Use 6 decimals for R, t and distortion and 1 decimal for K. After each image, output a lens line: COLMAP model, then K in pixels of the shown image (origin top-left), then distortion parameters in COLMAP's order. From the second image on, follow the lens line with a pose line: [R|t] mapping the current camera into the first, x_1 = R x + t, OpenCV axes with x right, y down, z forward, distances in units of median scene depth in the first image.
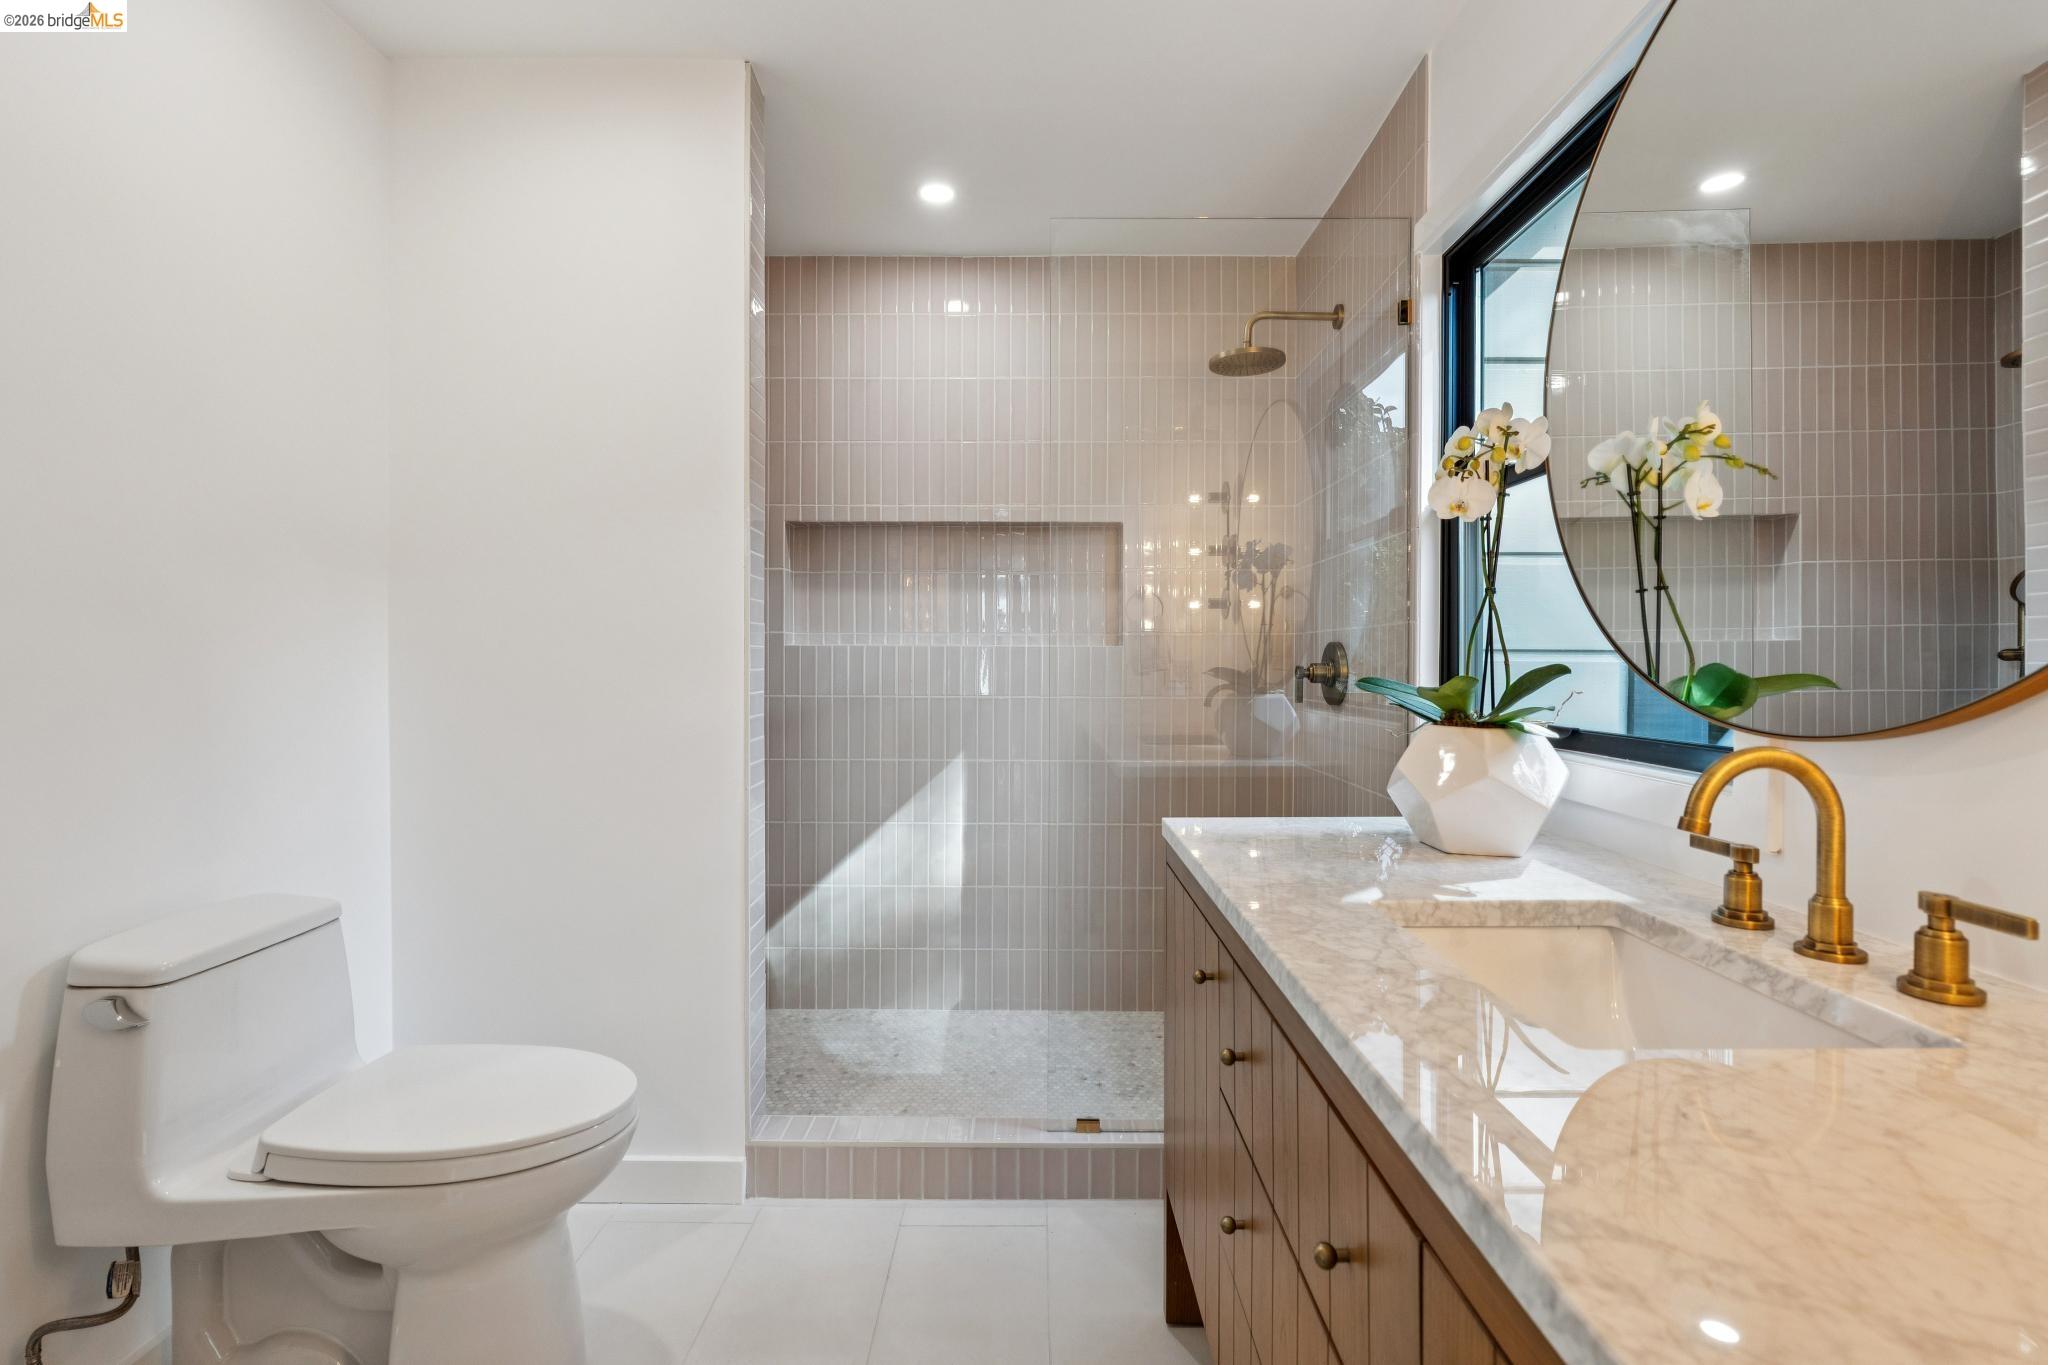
lens RADIAL K [[945.9, 0, 1032.5], [0, 945.9, 667.0], [0, 0, 1]] dist [-0.001904, 0.000262]
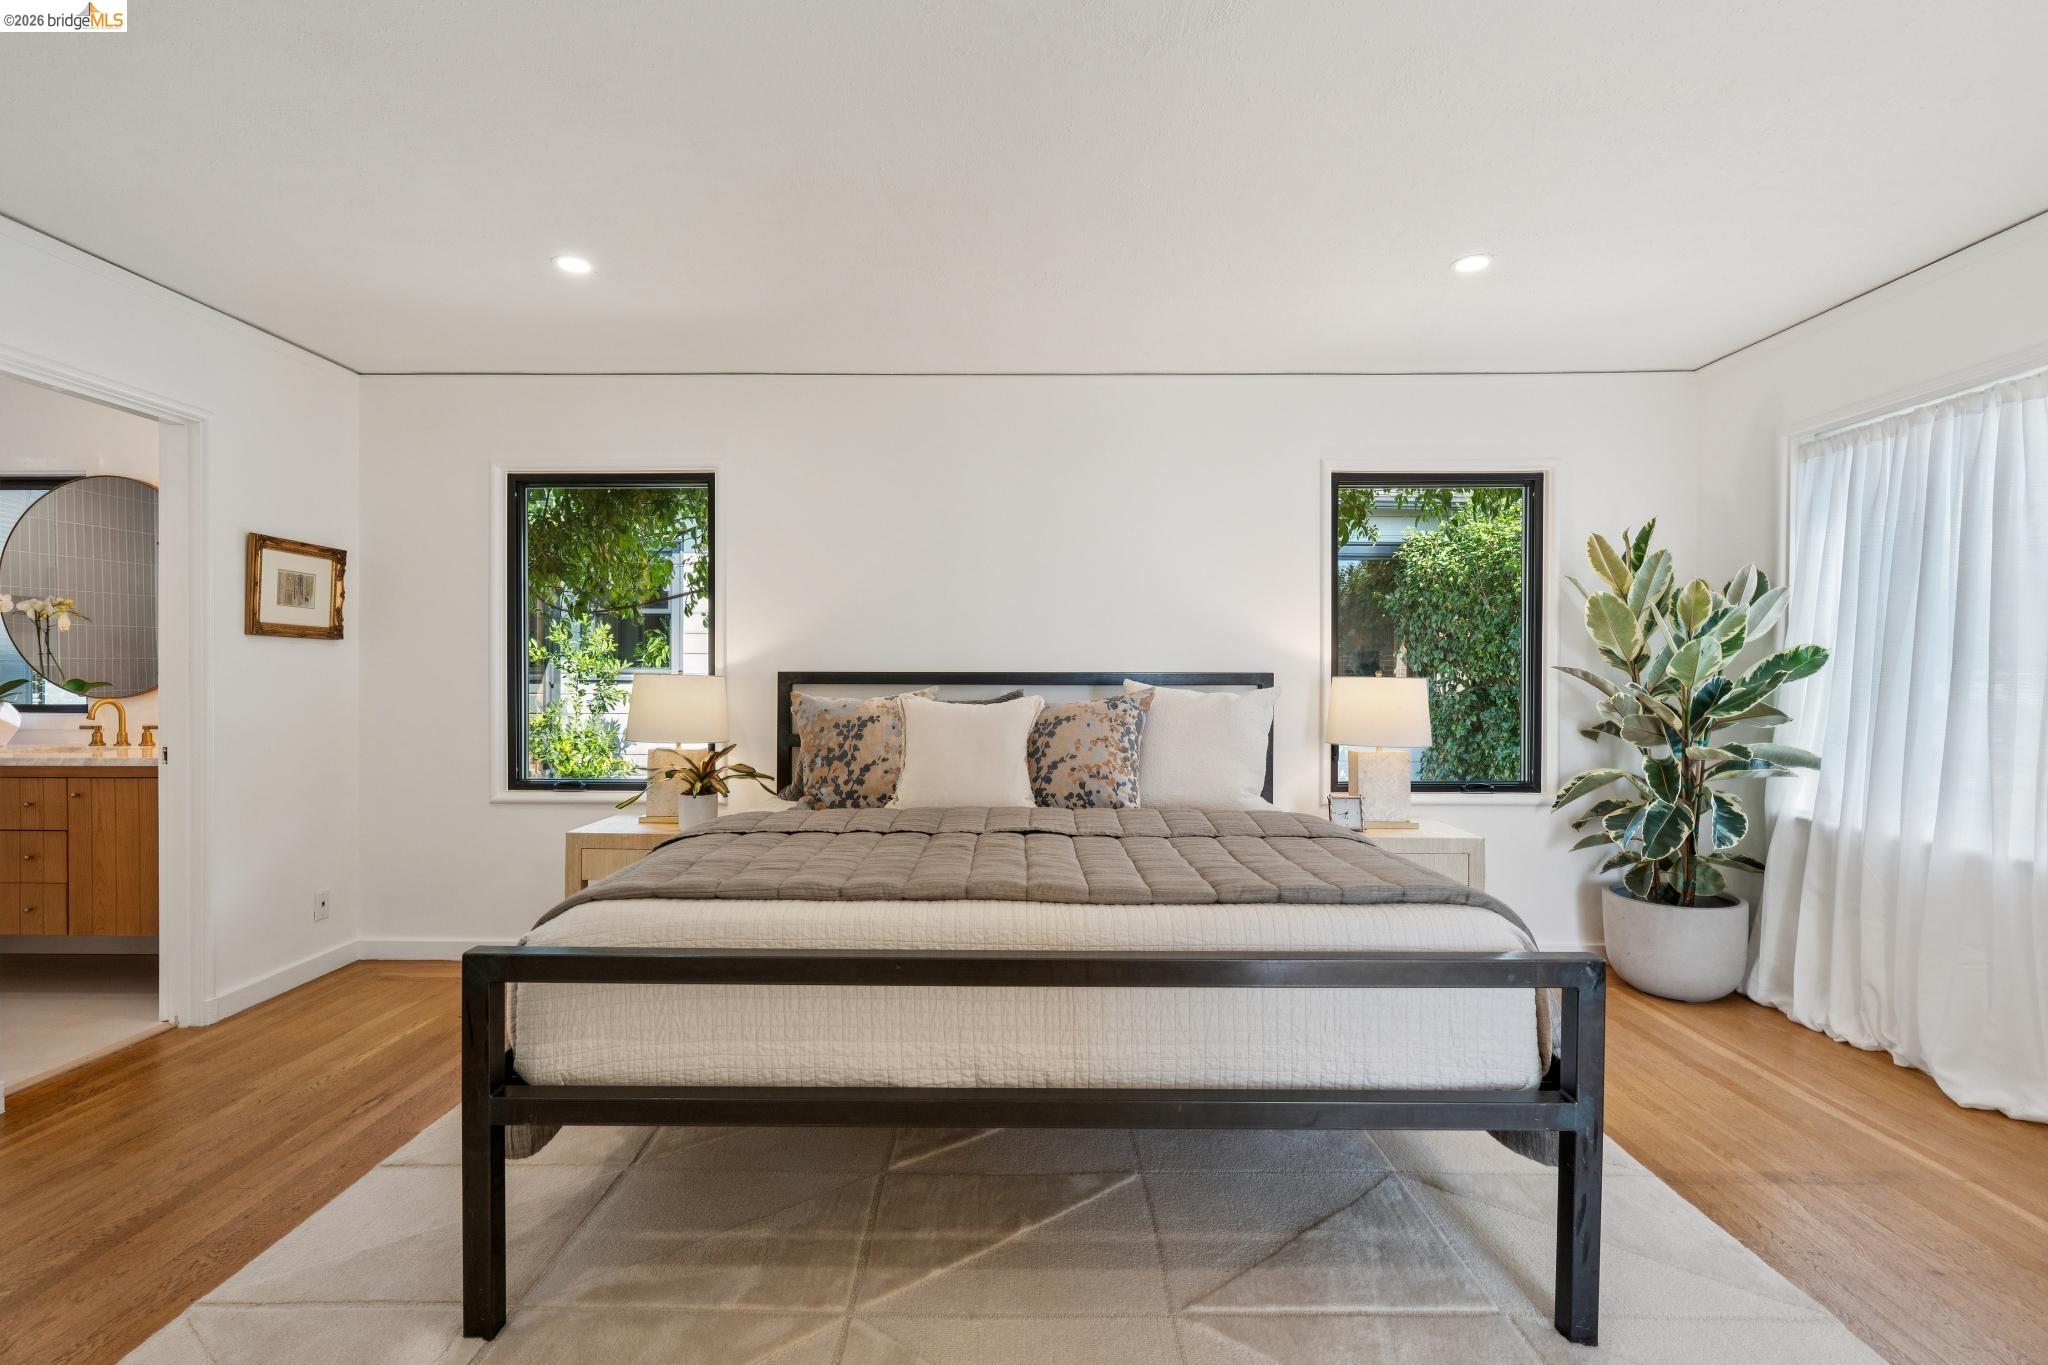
lens RADIAL K [[904.5, 0, 1034.0], [0, 904.5, 685.8], [0, 0, 1]] dist [-0.002894, 0.000773]
pose [[0.001096, -0.012318, 0.999924, -2.466956], [-0.008869, 0.999885, 0.012327, -0.050163], [-0.999960, -0.008882, 0.000986, -2.391957]]
